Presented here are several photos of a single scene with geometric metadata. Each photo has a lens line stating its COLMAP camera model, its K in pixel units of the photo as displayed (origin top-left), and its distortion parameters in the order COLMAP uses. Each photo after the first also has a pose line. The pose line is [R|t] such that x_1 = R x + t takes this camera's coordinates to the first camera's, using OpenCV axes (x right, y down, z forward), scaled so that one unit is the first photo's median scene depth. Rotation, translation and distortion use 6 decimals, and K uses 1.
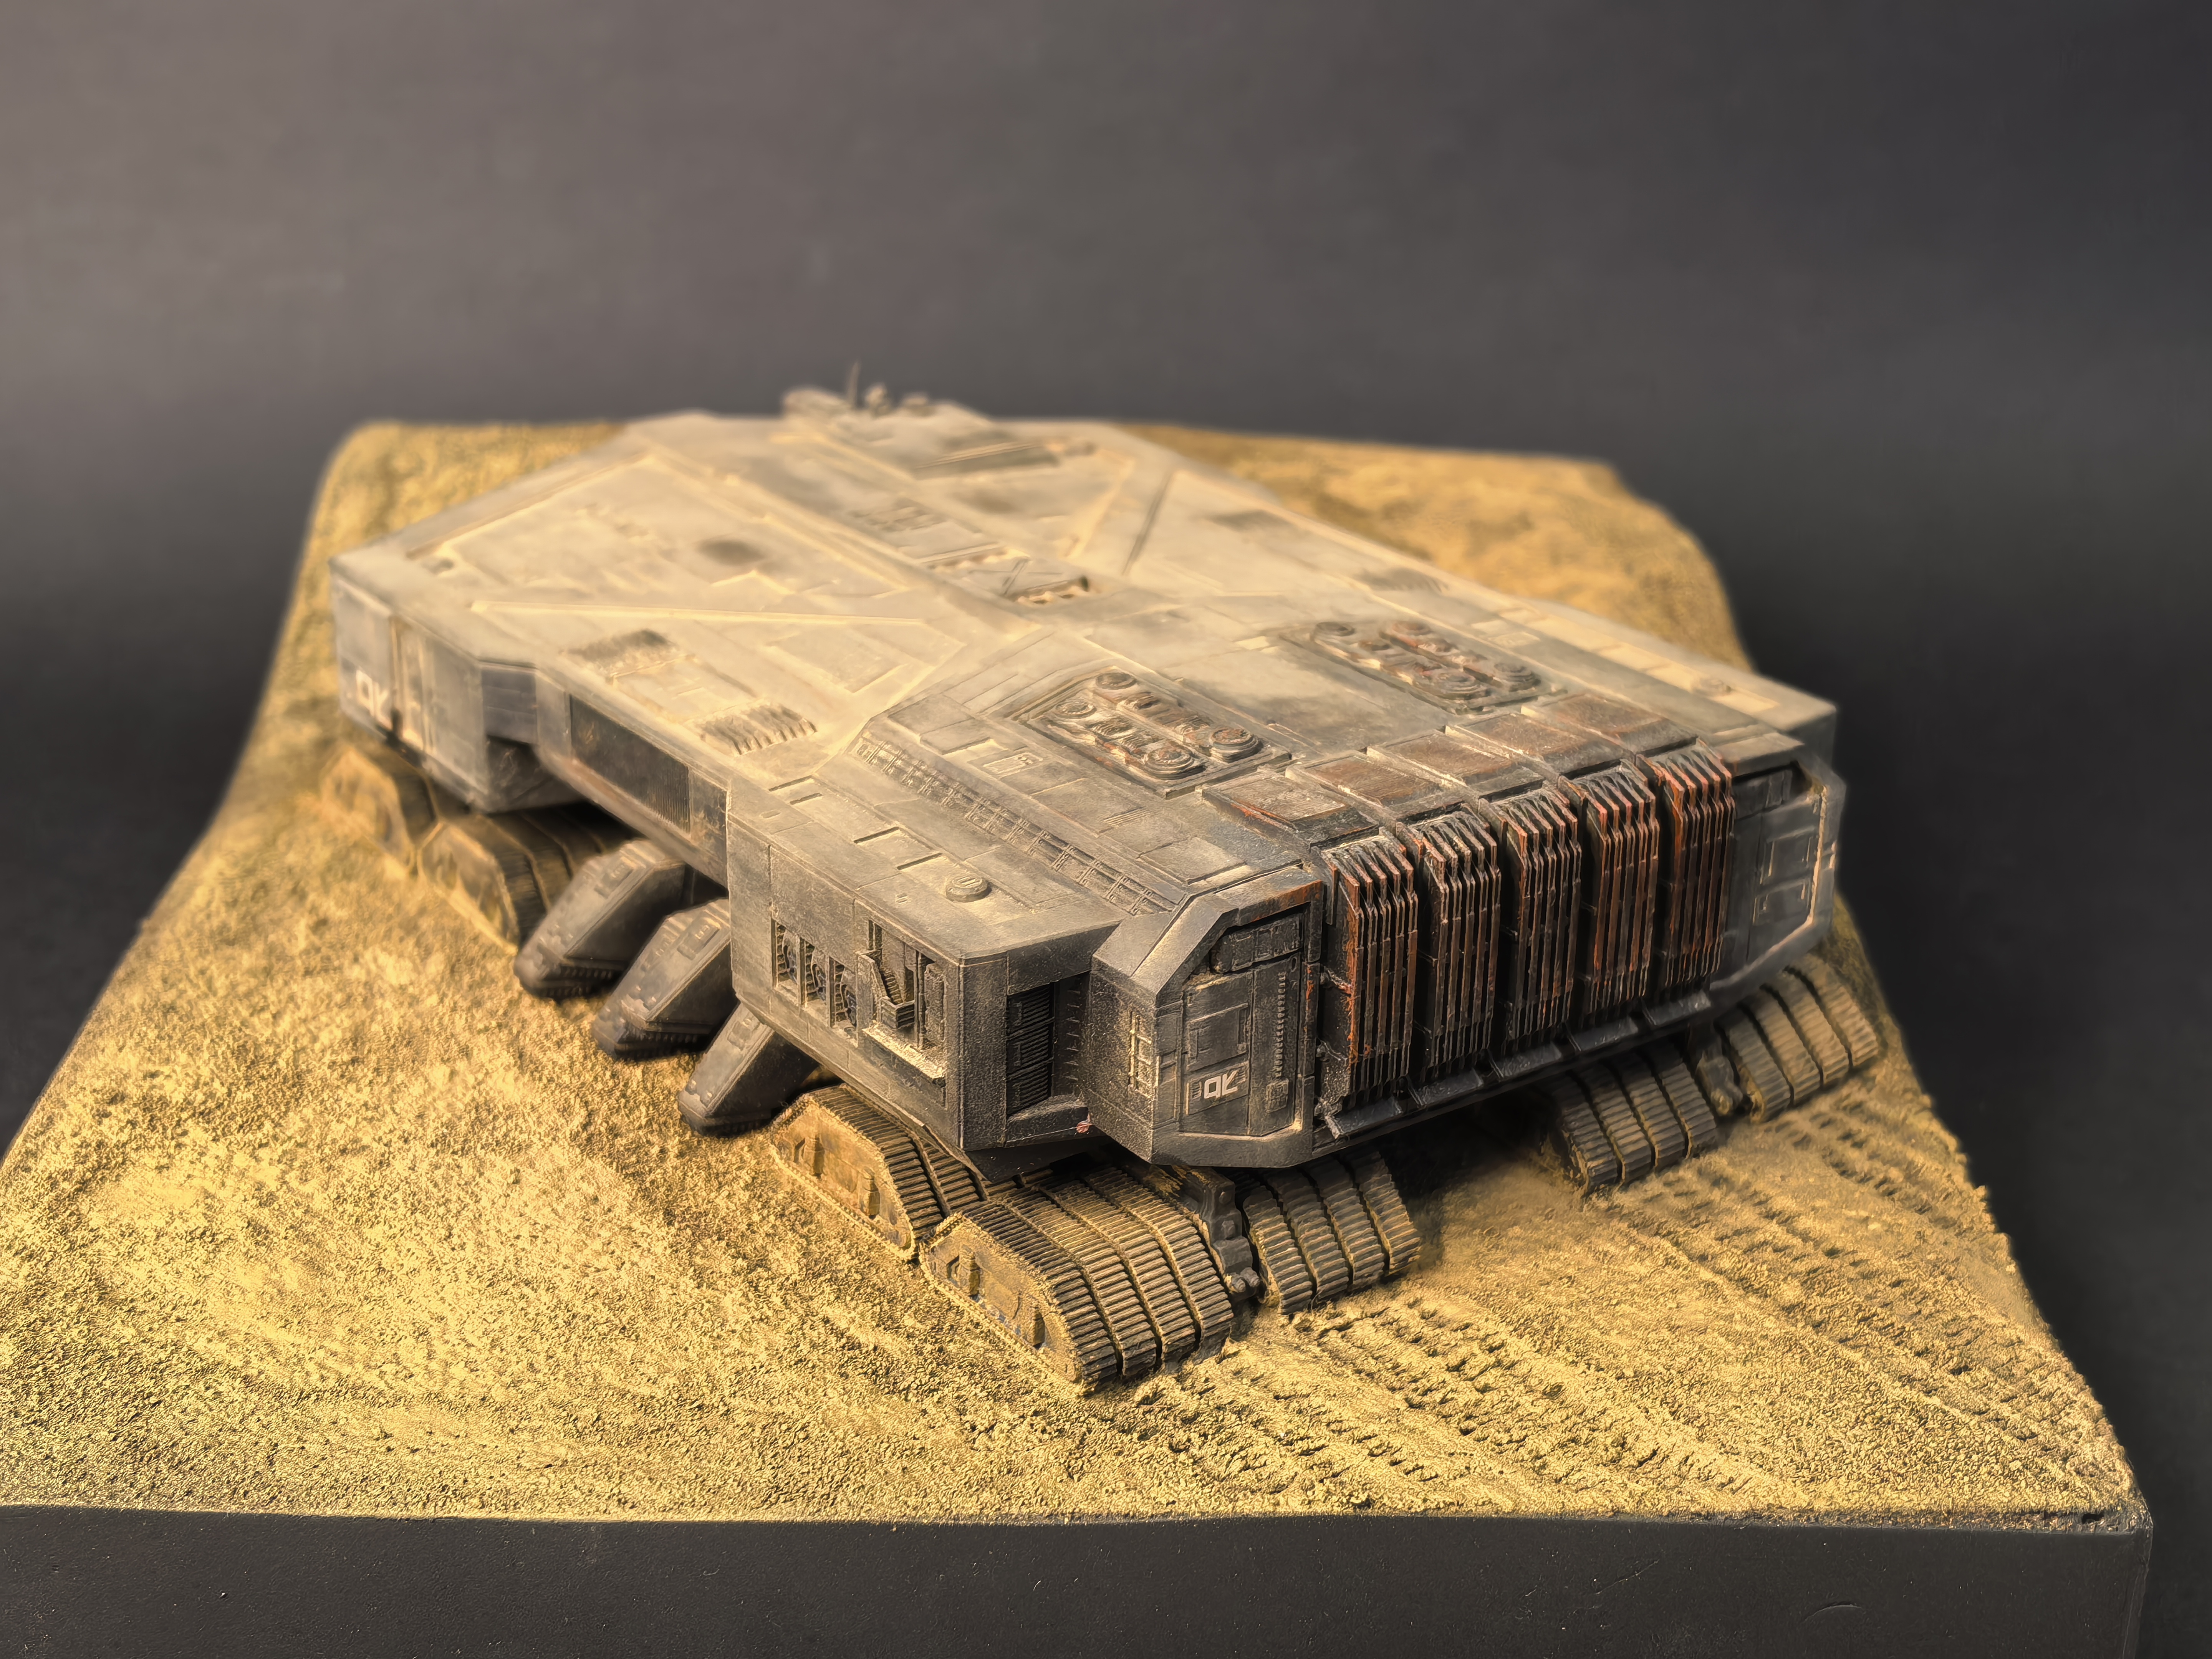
lens RADIAL K [[3181.7, 0, 1103.5], [0, 3181.7, 773.4], [0, 0, 1]] dist [0.350719, -2.715052]
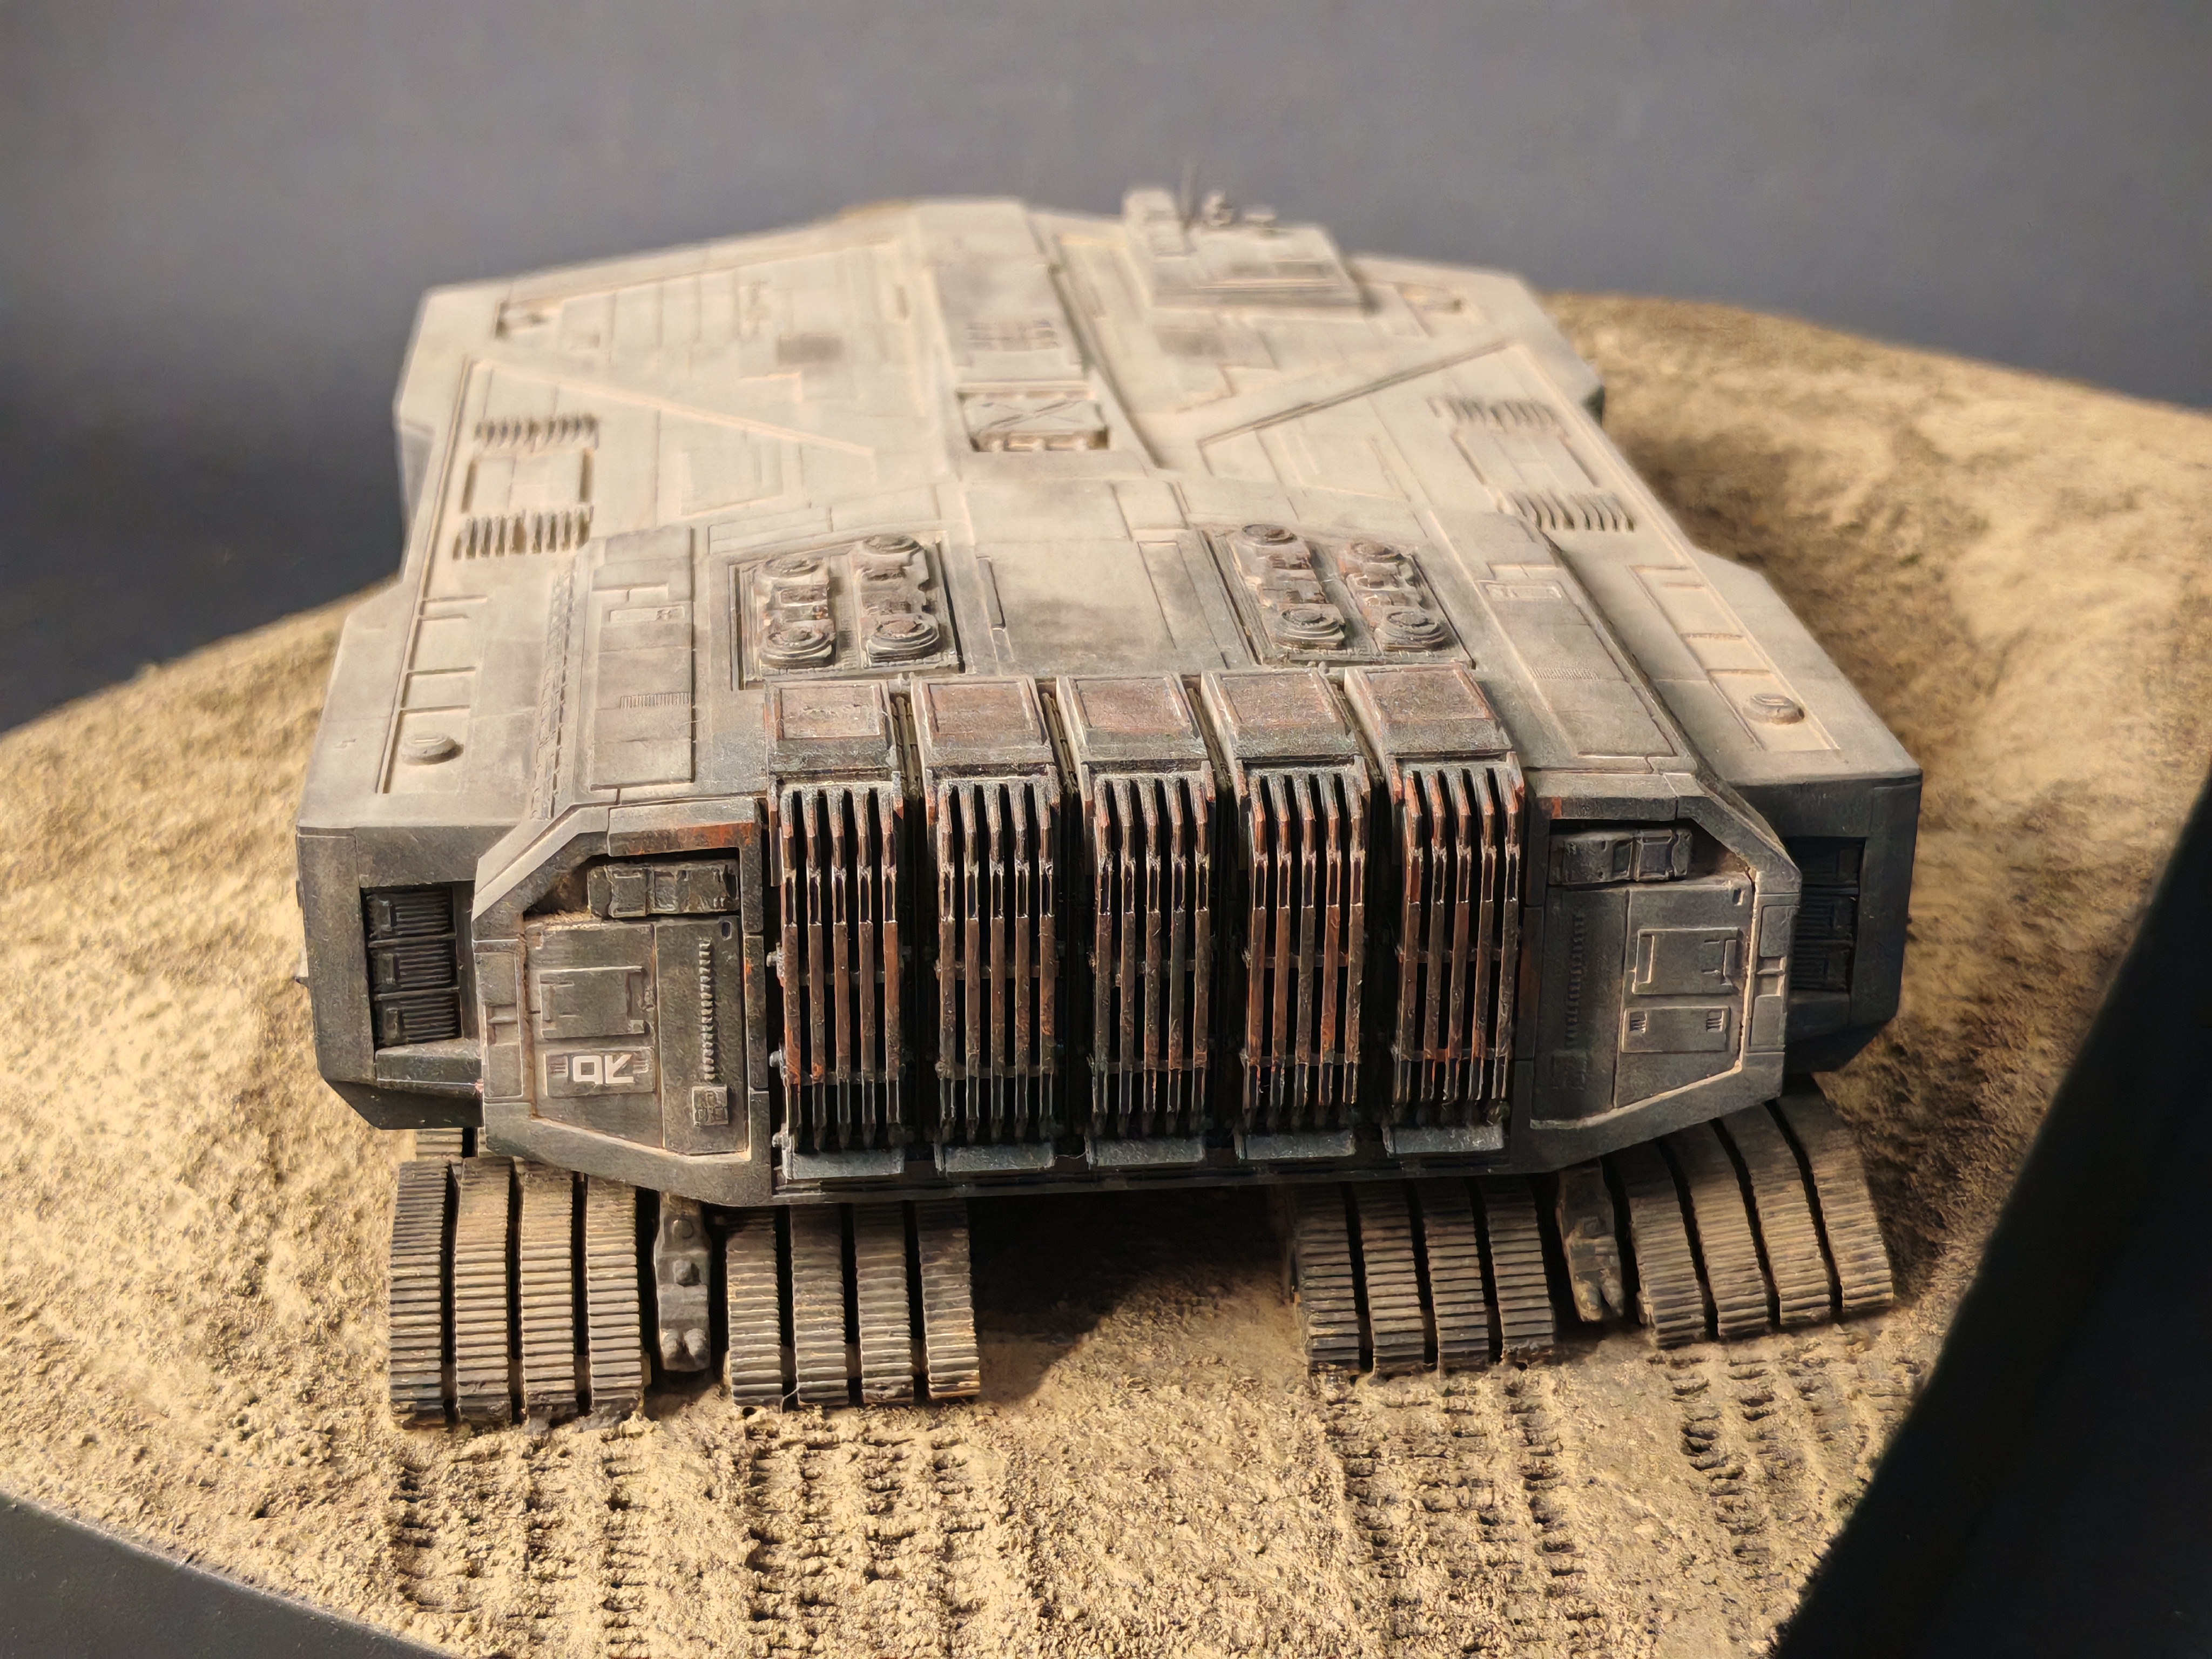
lens RADIAL K [[3502.7, 0, 1098.5], [0, 3502.7, 798.8], [0, 0, 1]] dist [0.249542, -1.534494]
pose [[0.863539, 0.190184, -0.467043, 0.469372], [-0.182220, 0.981259, 0.062662, -0.032723], [0.470208, 0.030994, 0.882011, 0.314607]]
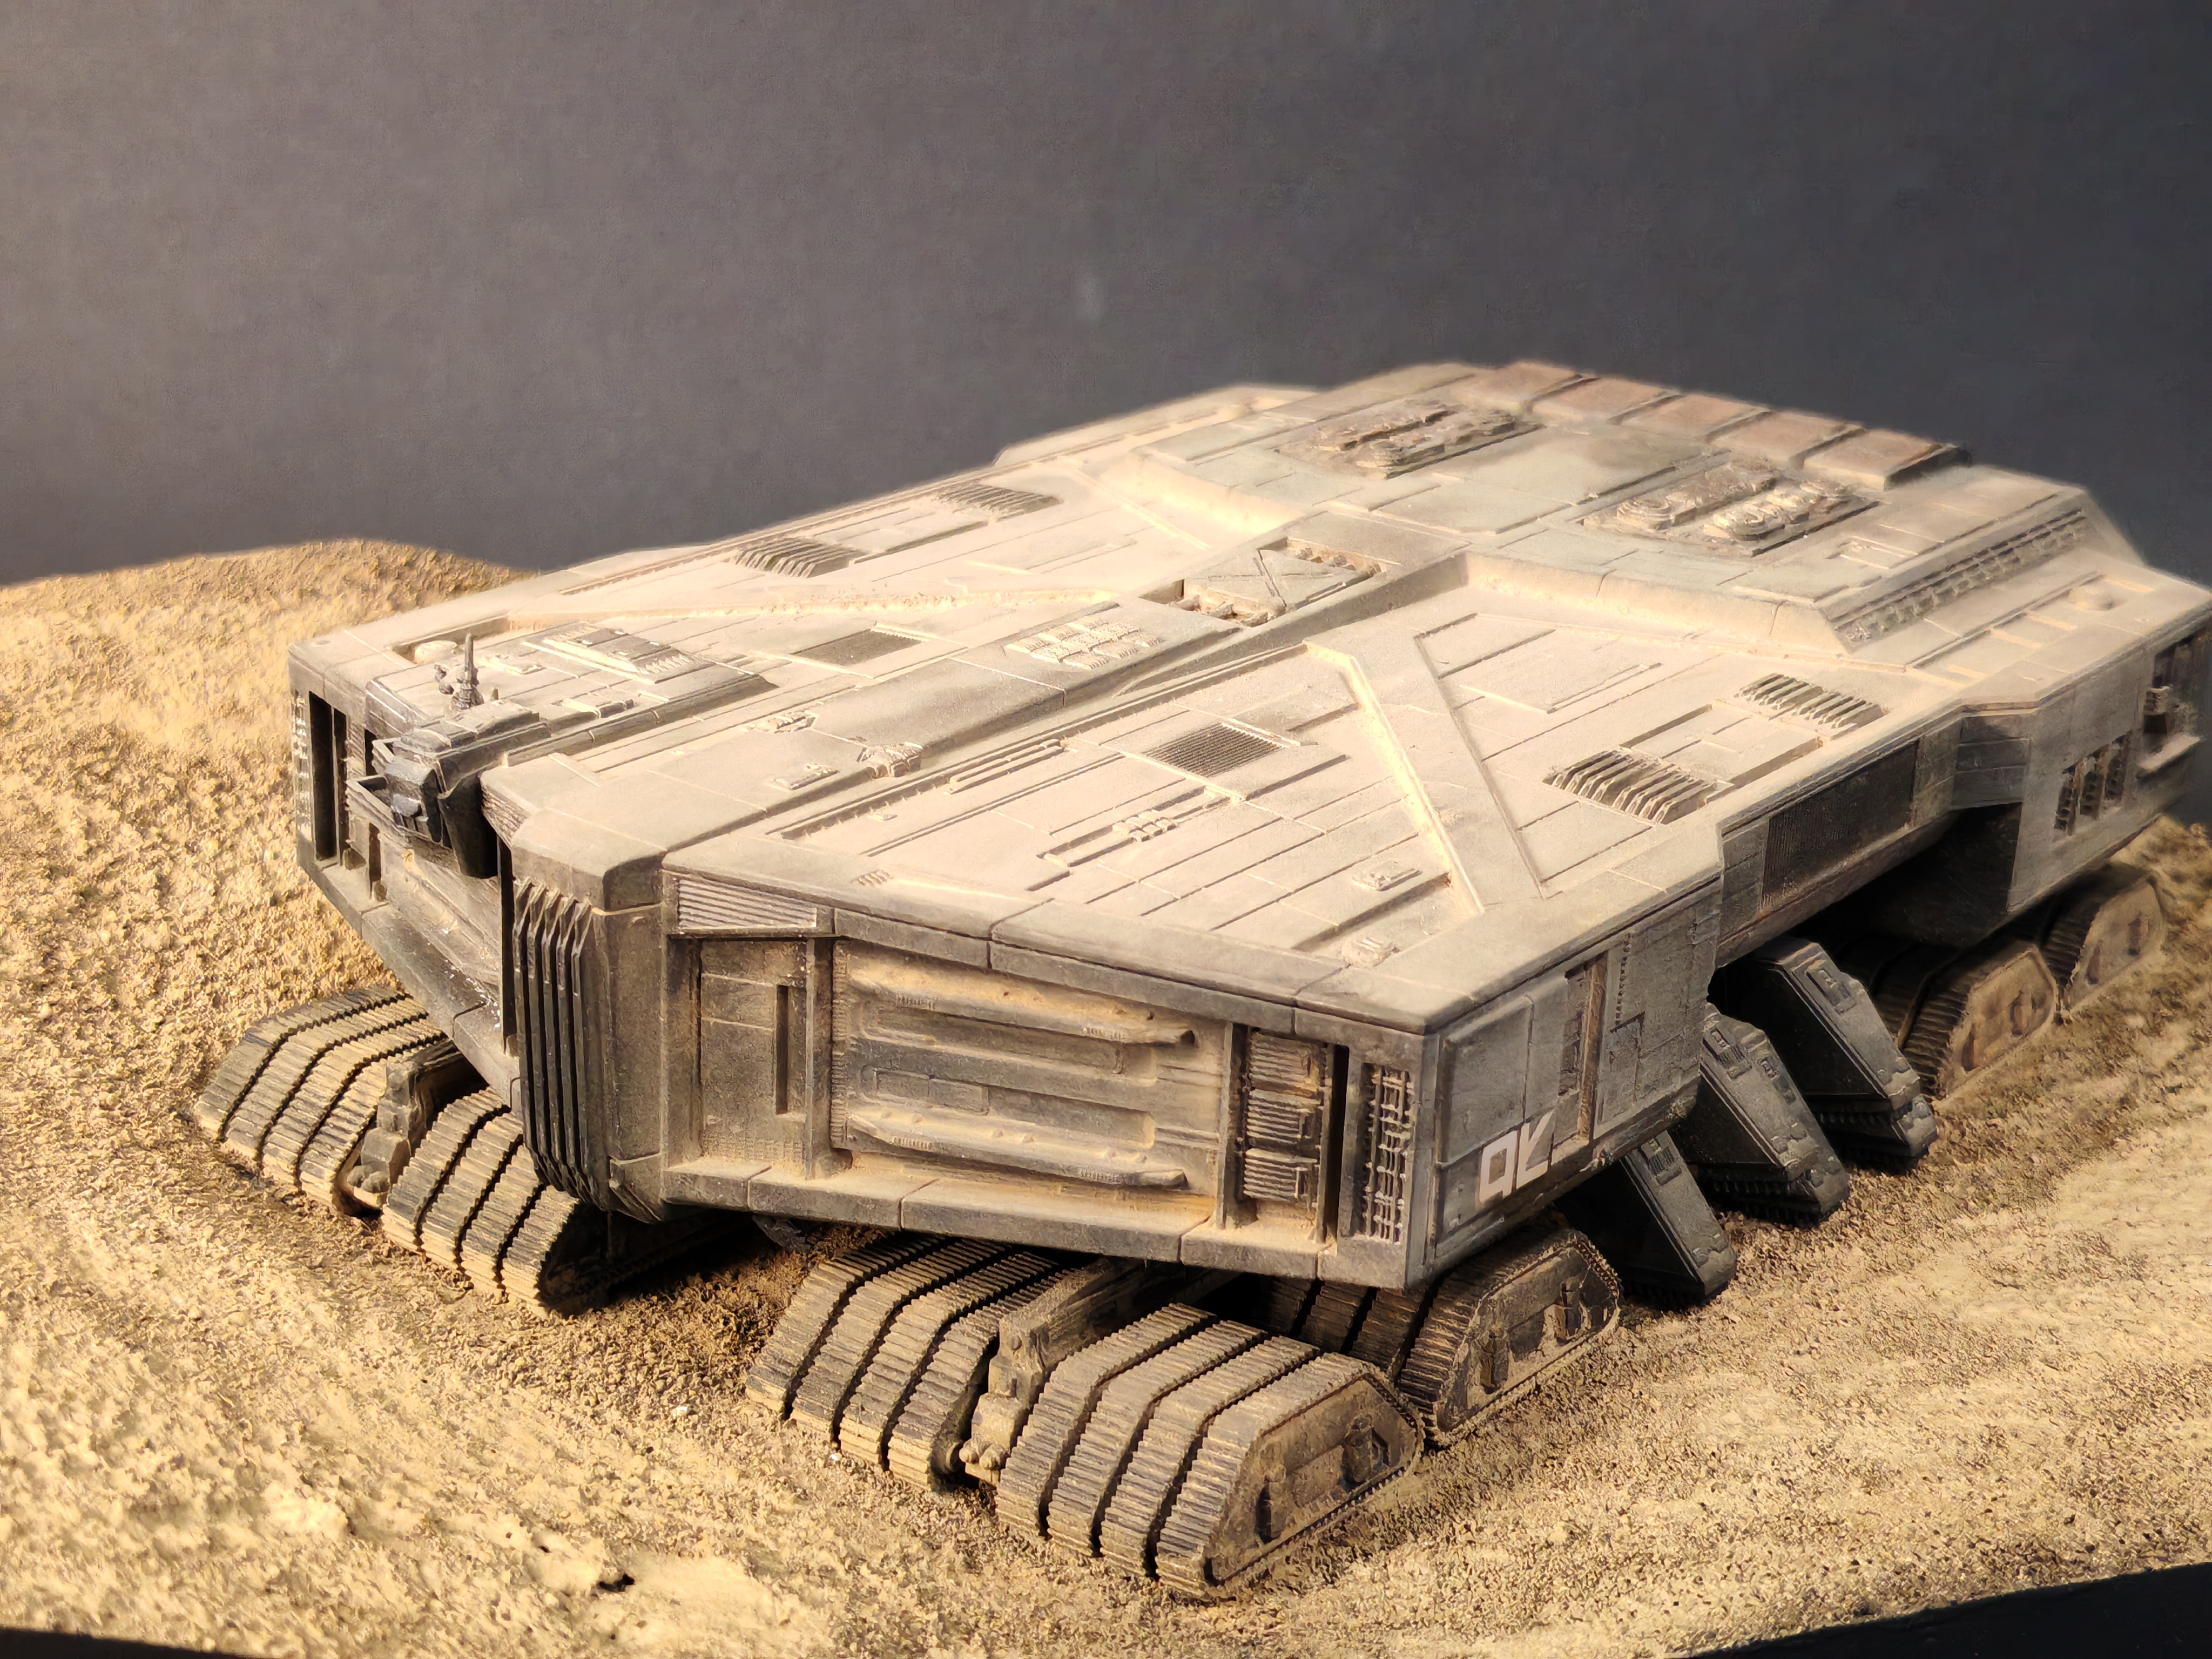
lens RADIAL K [[3502.7, 0, 1098.5], [0, 3502.7, 798.8], [0, 0, 1]] dist [0.249542, -1.534494]
pose [[-0.267234, -0.352770, 0.896738, -0.924601], [0.321135, 0.844784, 0.428033, -0.459291], [-0.908547, 0.402359, -0.112468, 1.362710]]
